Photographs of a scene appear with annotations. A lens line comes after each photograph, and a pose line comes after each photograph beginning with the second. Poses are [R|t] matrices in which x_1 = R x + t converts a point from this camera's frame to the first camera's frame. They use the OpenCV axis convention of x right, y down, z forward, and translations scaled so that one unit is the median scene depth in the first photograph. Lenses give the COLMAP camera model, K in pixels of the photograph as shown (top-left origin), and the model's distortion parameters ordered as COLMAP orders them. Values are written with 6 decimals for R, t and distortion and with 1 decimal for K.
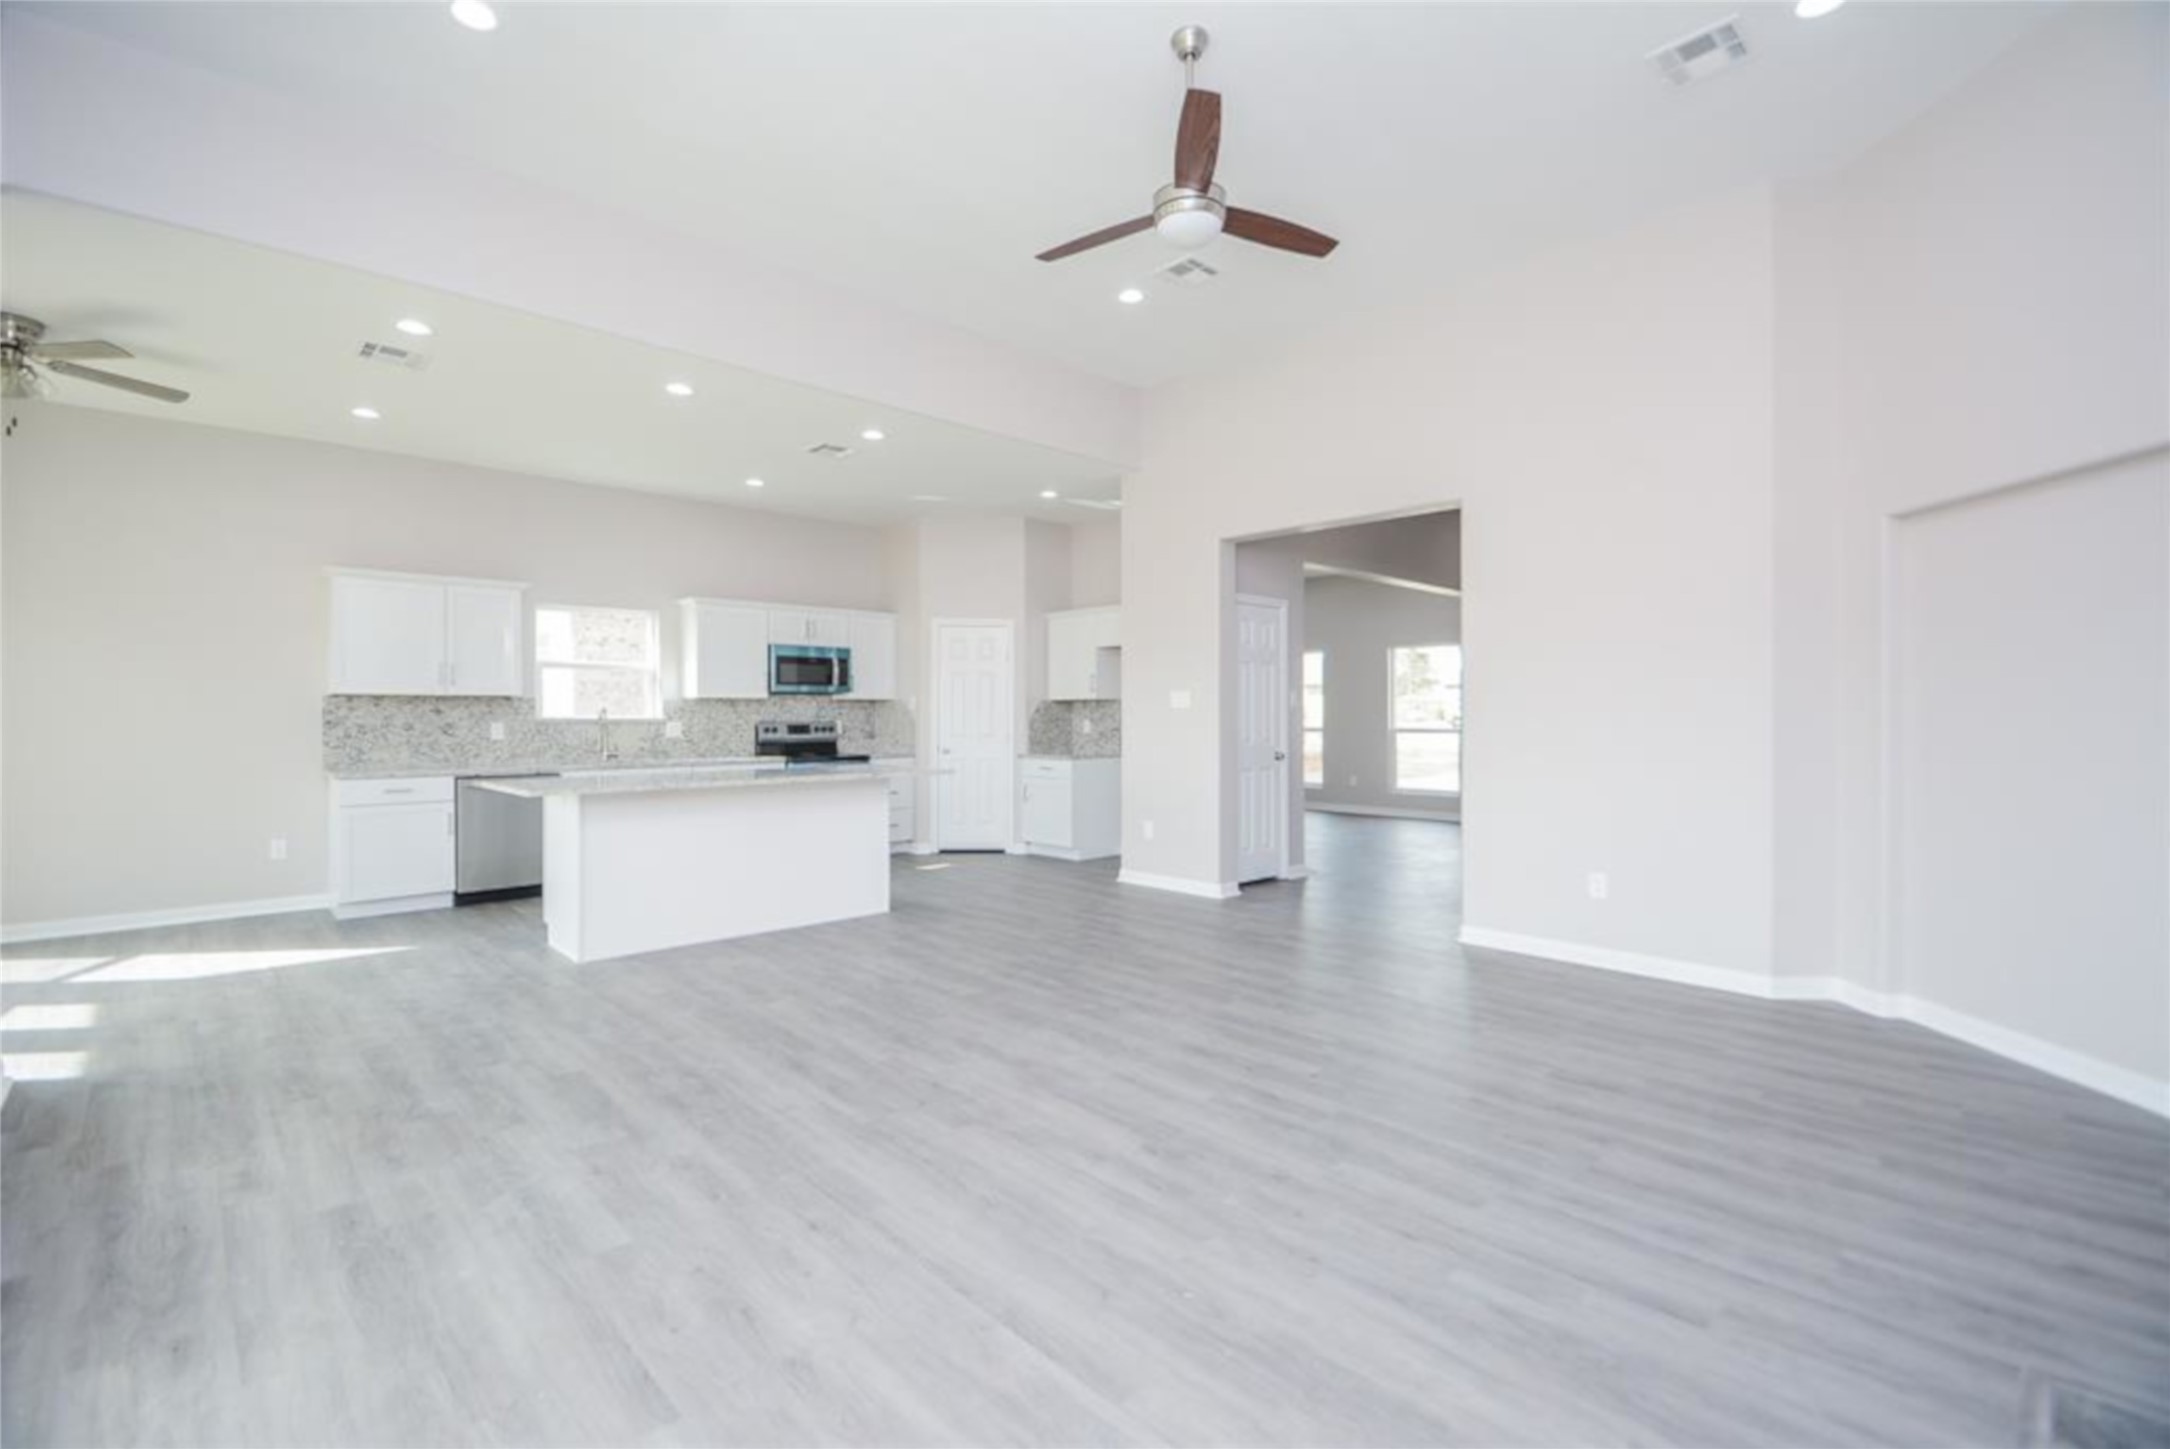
lens RADIAL K [[973.0, 0, 1086.8], [0, 973.0, 715.7], [0, 0, 1]] dist [0.013590, -0.014475]
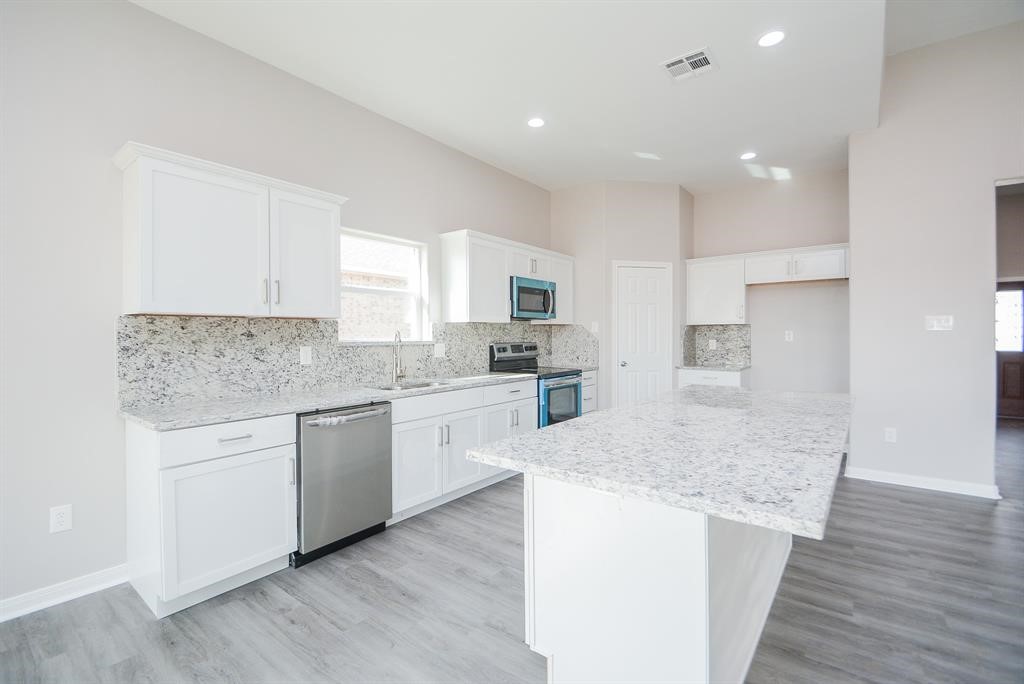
lens RADIAL K [[459.1, 0, 508.4], [0, 459.1, 340.3], [0, 0, 1]] dist [0.013590, -0.014475]
pose [[0.990019, -0.004936, 0.140850, -0.431208], [0.003627, 0.999948, 0.009548, -0.002334], [-0.140890, -0.008942, 0.989985, 0.484846]]
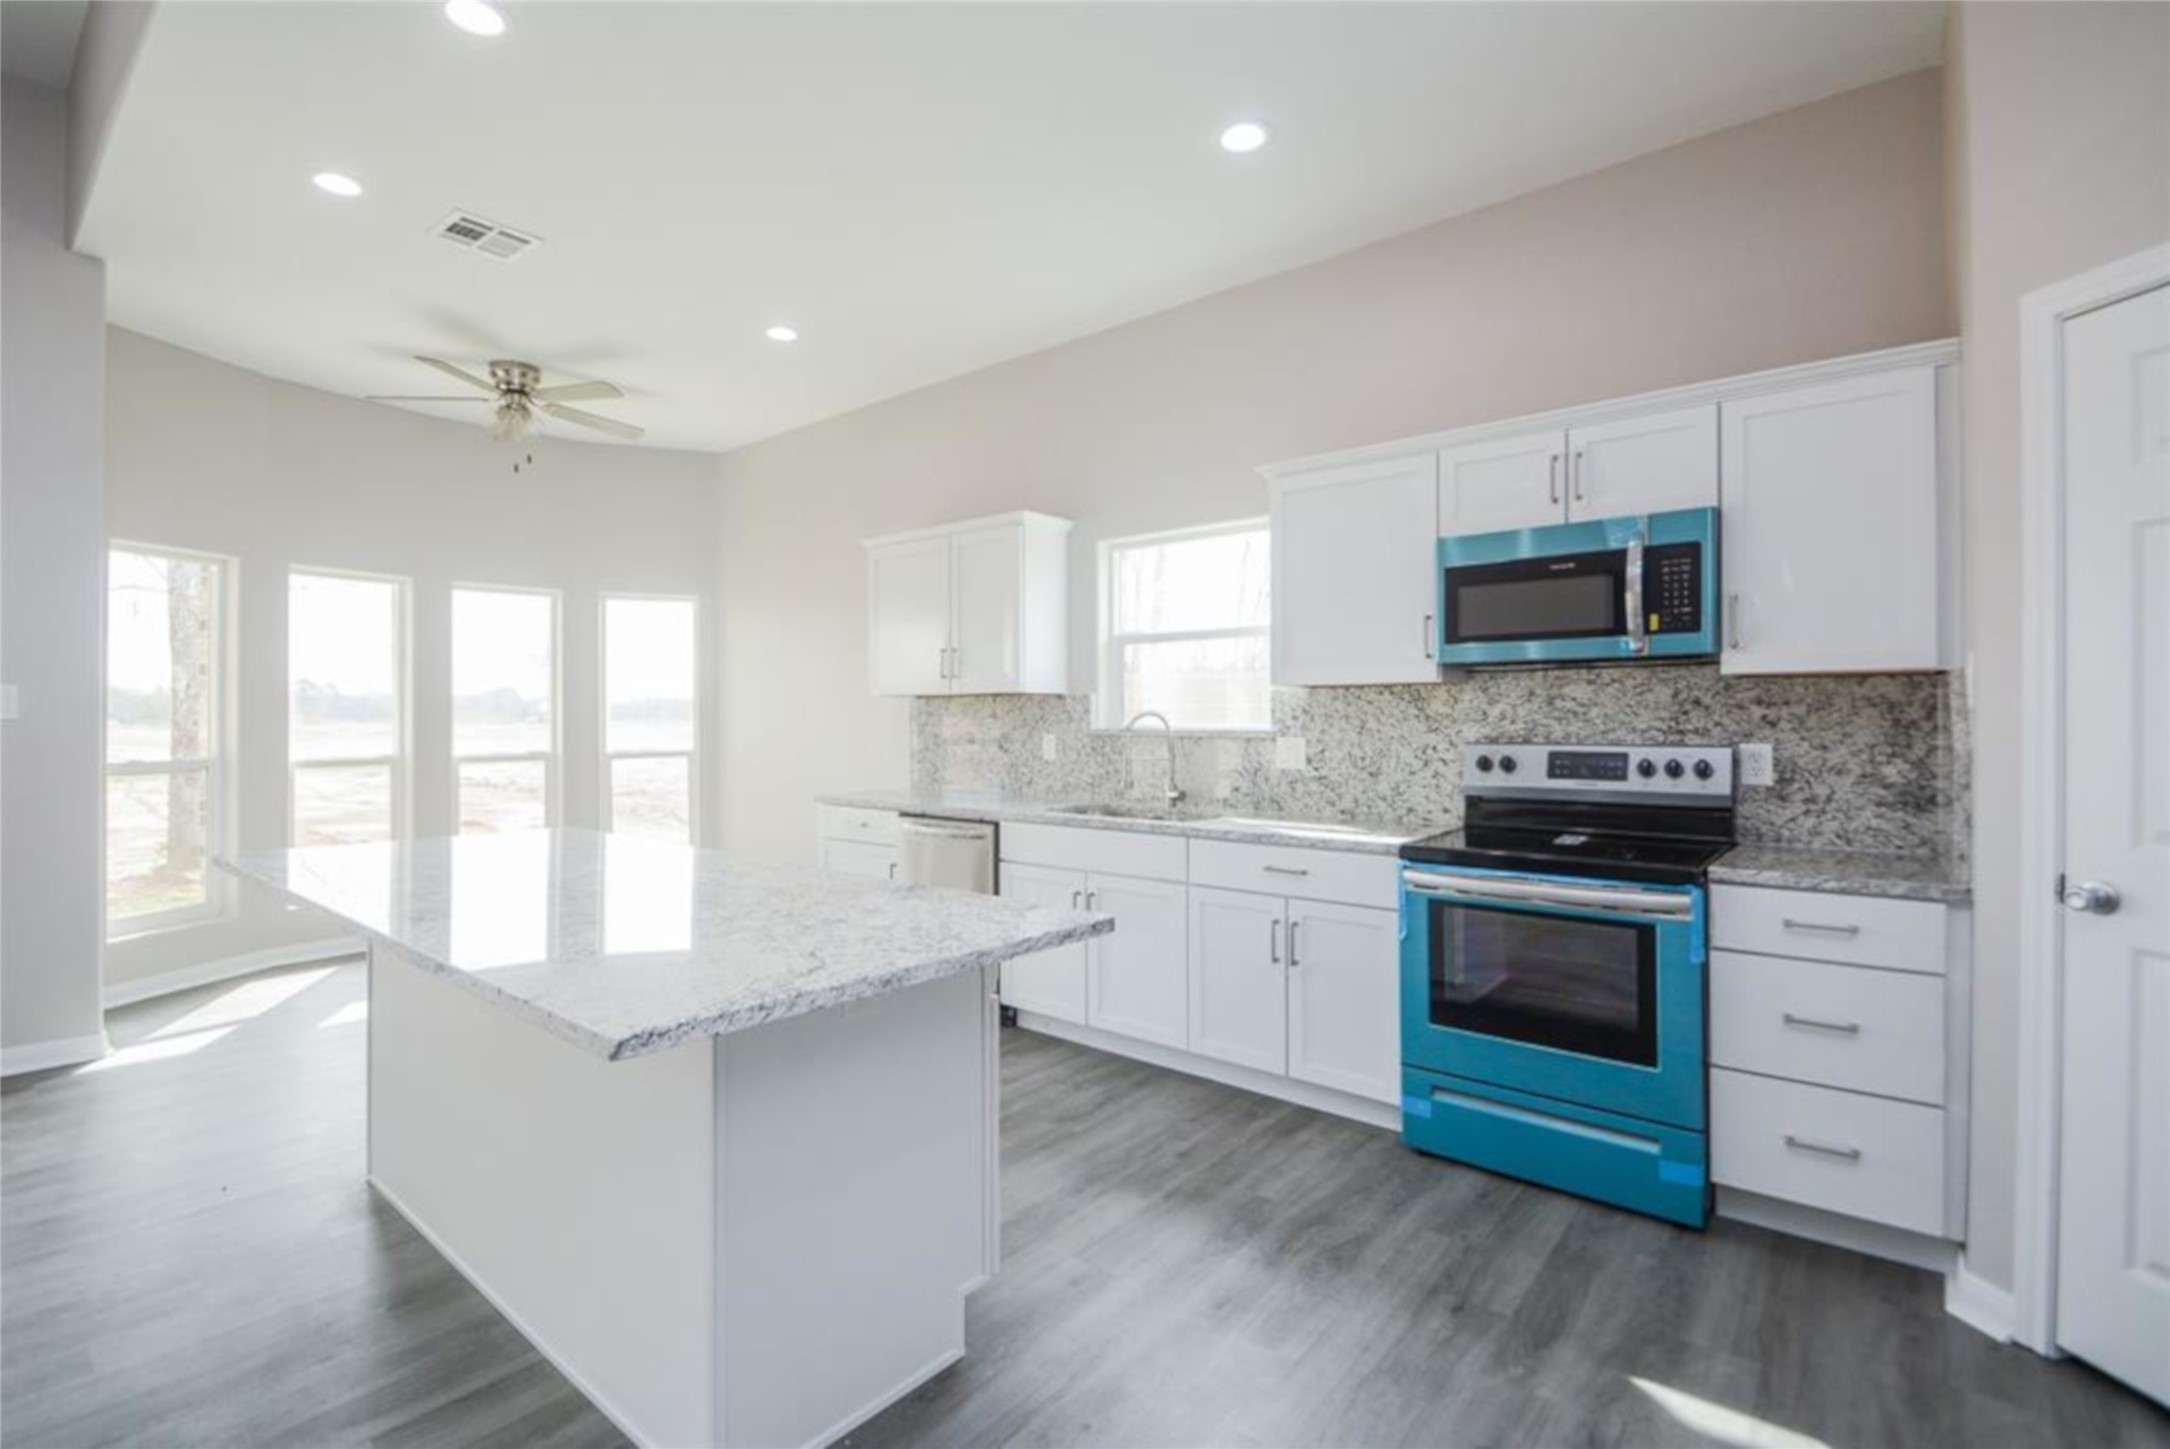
lens RADIAL K [[973.0, 0, 1076.4], [0, 973.0, 717.0], [0, 0, 1]] dist [0.013590, -0.014475]
pose [[0.104311, 0.001658, -0.994543, 0.044057], [0.000347, 0.999998, 0.001703, -0.005003], [0.994545, -0.000523, 0.104310, 0.867331]]
